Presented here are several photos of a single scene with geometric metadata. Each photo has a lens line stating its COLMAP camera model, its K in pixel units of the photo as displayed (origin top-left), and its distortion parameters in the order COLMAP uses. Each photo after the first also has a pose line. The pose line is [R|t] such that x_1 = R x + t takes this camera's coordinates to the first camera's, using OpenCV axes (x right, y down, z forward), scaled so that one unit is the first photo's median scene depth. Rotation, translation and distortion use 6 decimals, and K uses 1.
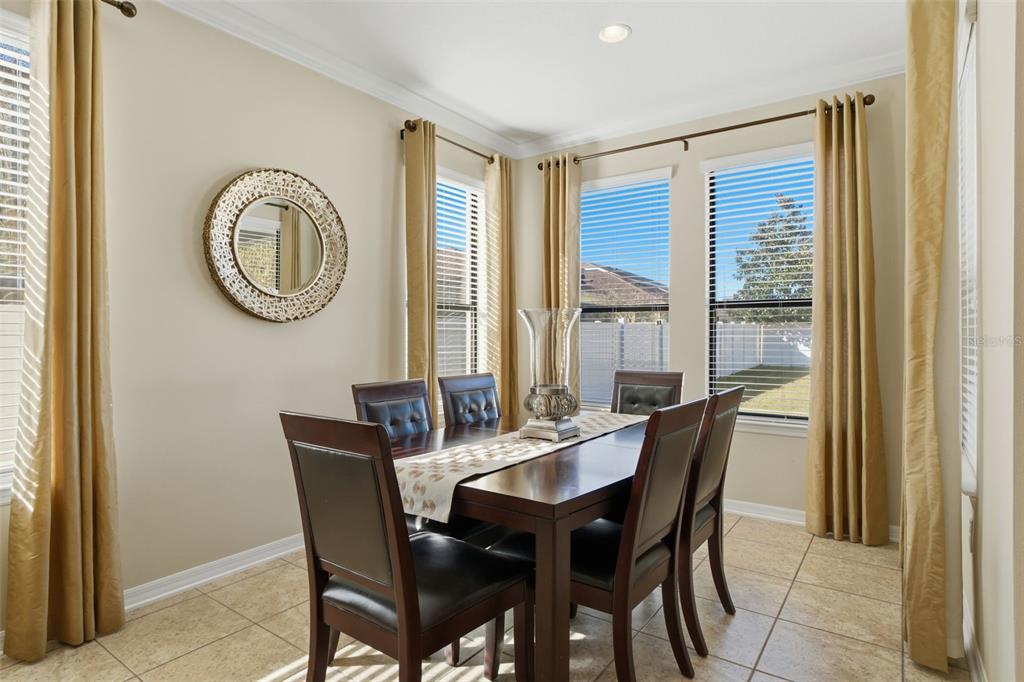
lens RADIAL K [[568.8, 0, 514.7], [0, 568.8, 343.2], [0, 0, 1]] dist [-0.039026, 0.029708]
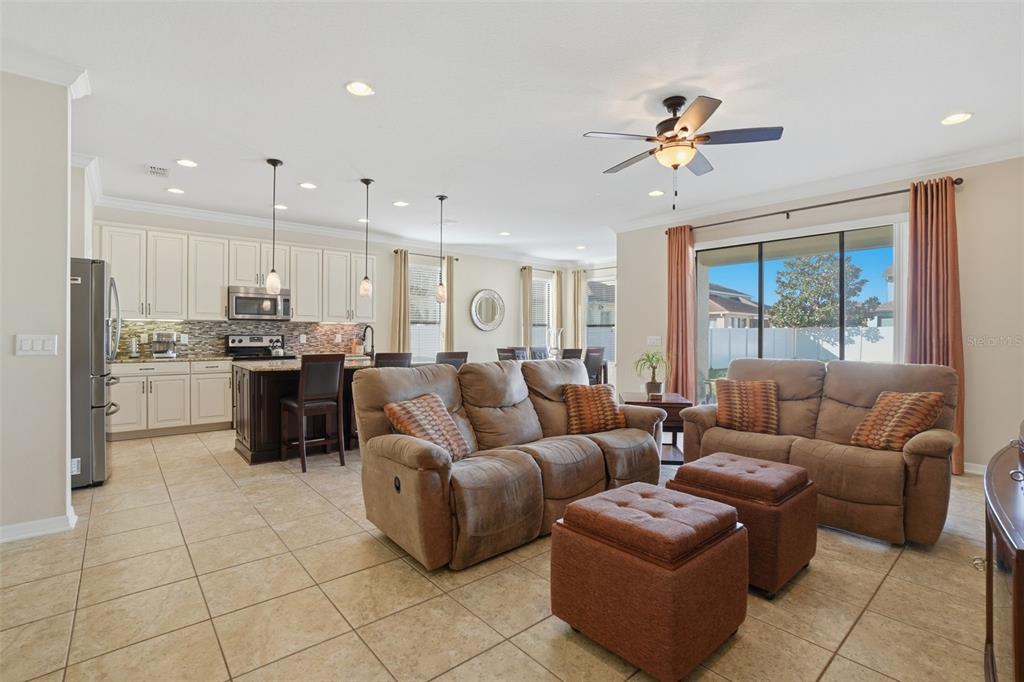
lens RADIAL K [[477.7, 0, 509.8], [0, 477.7, 337.5], [0, 0, 1]] dist [-0.052243, 0.022540]
pose [[0.969339, 0.005155, -0.245674, 0.367092], [-0.007457, 0.999937, -0.008438, 0.020649], [0.245615, 0.010011, 0.969316, -1.477471]]
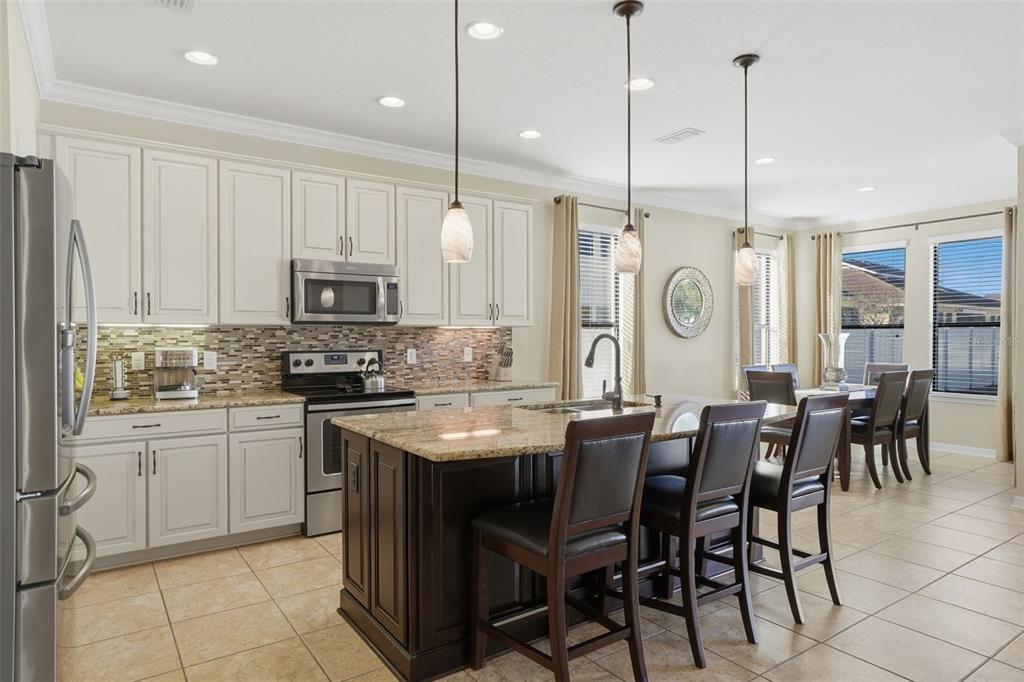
lens RADIAL K [[616.6, 0, 512.0], [0, 616.6, 341.0], [0, 0, 1]] dist [0.001845, 0.002209]
pose [[0.941128, -0.000384, -0.338050, -0.194451], [-0.002392, 0.999967, -0.007796, -0.006439], [0.338042, 0.008145, 0.941096, -1.078120]]
